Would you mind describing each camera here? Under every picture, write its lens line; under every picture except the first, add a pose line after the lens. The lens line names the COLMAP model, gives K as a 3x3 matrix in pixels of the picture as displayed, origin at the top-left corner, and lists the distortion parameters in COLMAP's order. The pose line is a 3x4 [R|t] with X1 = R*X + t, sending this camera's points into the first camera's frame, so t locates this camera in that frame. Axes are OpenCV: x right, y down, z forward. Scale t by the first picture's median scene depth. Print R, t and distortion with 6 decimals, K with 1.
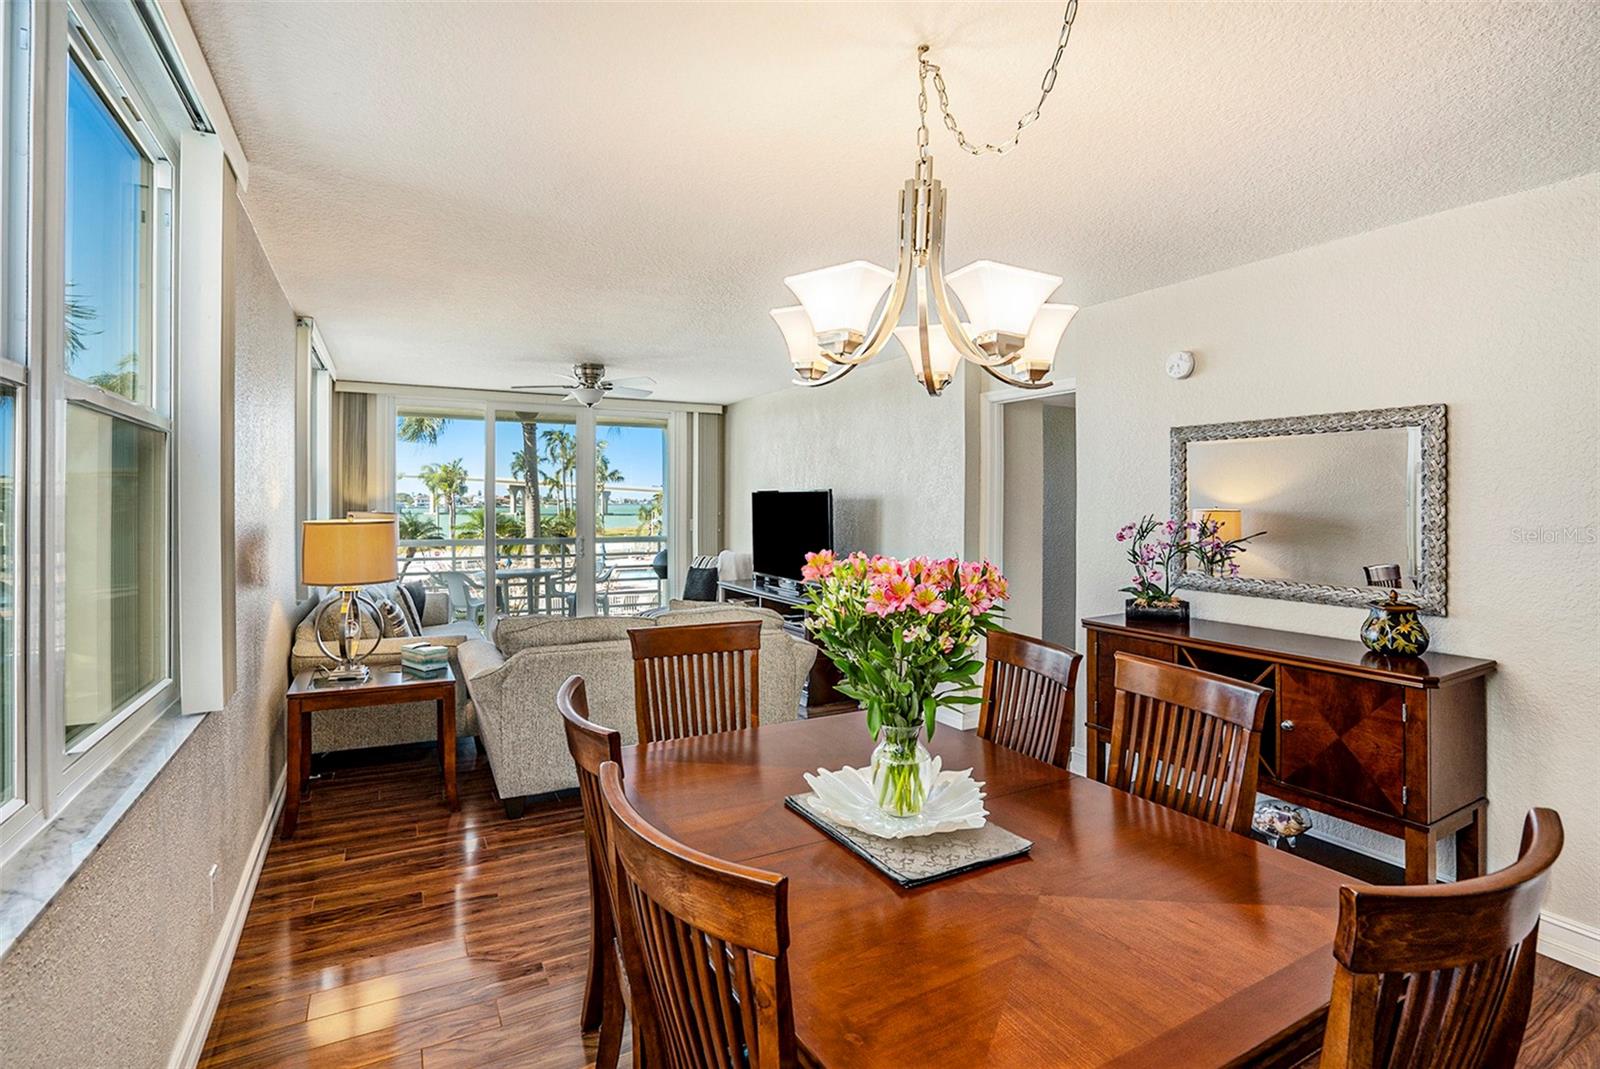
lens RADIAL K [[772.4, 0, 802.4], [0, 772.4, 519.3], [0, 0, 1]] dist [-0.056110, 0.031339]
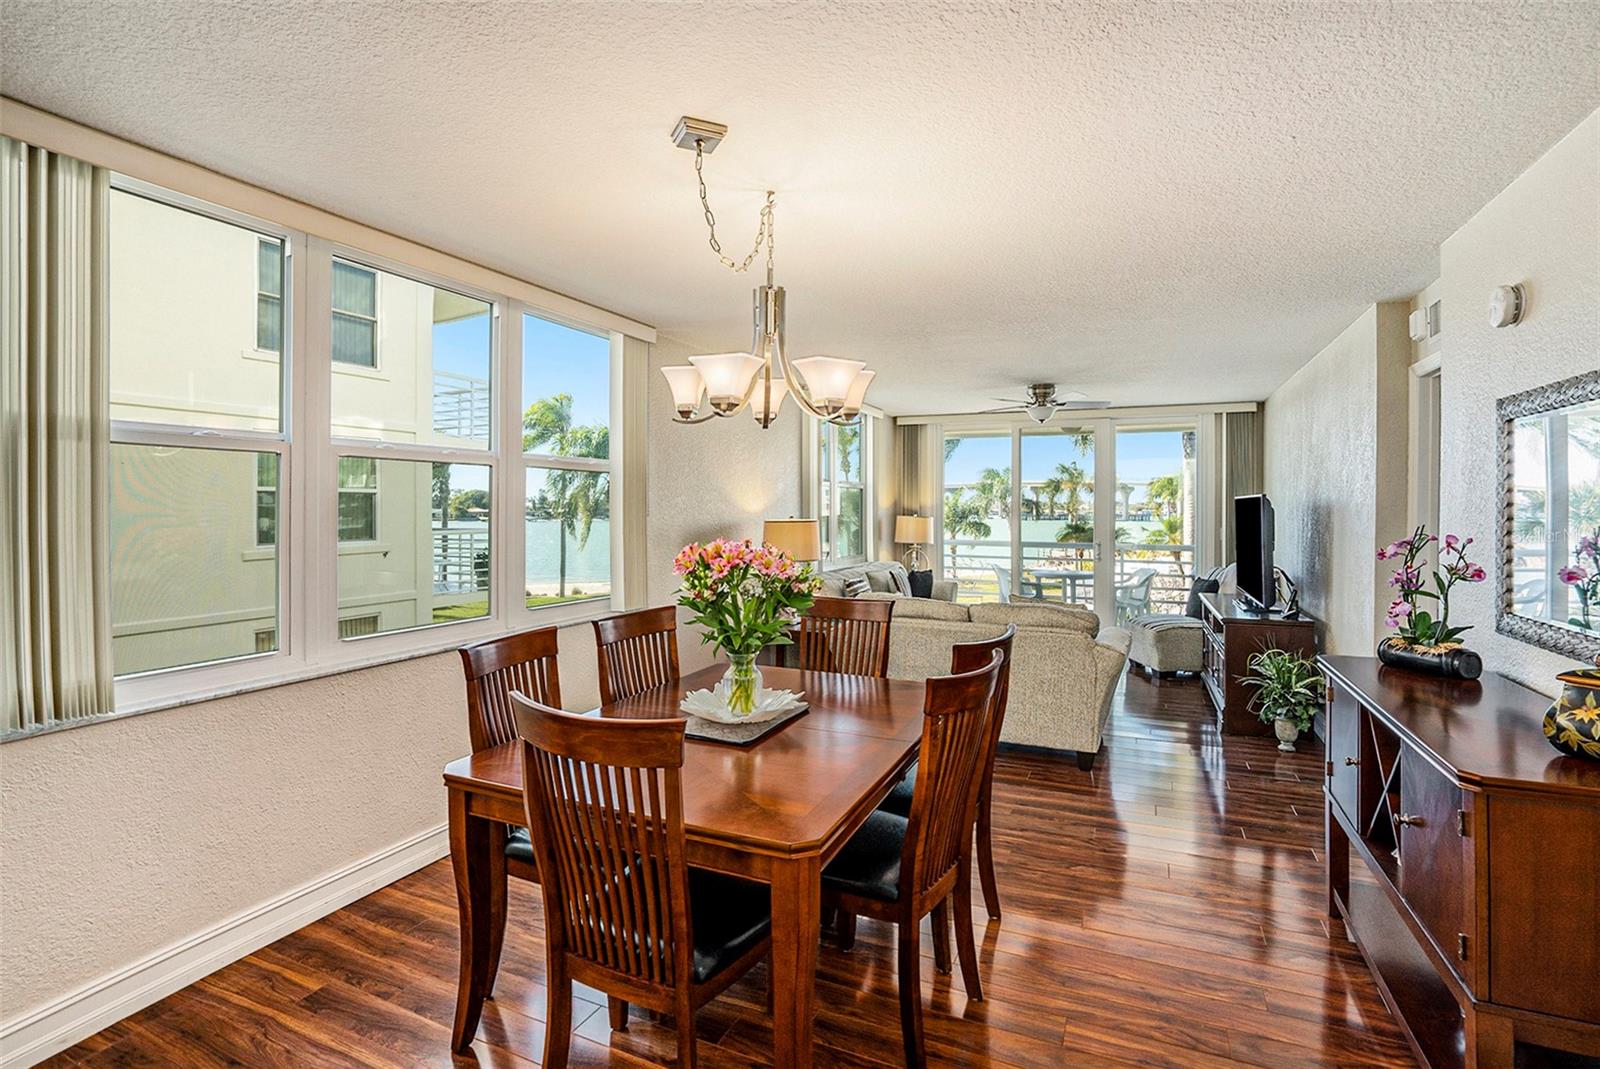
lens RADIAL K [[772.4, 0, 802.4], [0, 772.4, 519.3], [0, 0, 1]] dist [-0.056110, 0.031339]
pose [[0.610297, 0.008560, -0.792127, 0.399294], [-0.017769, 0.999838, -0.002886, 0.003136], [0.791974, 0.015836, 0.610350, 0.051069]]
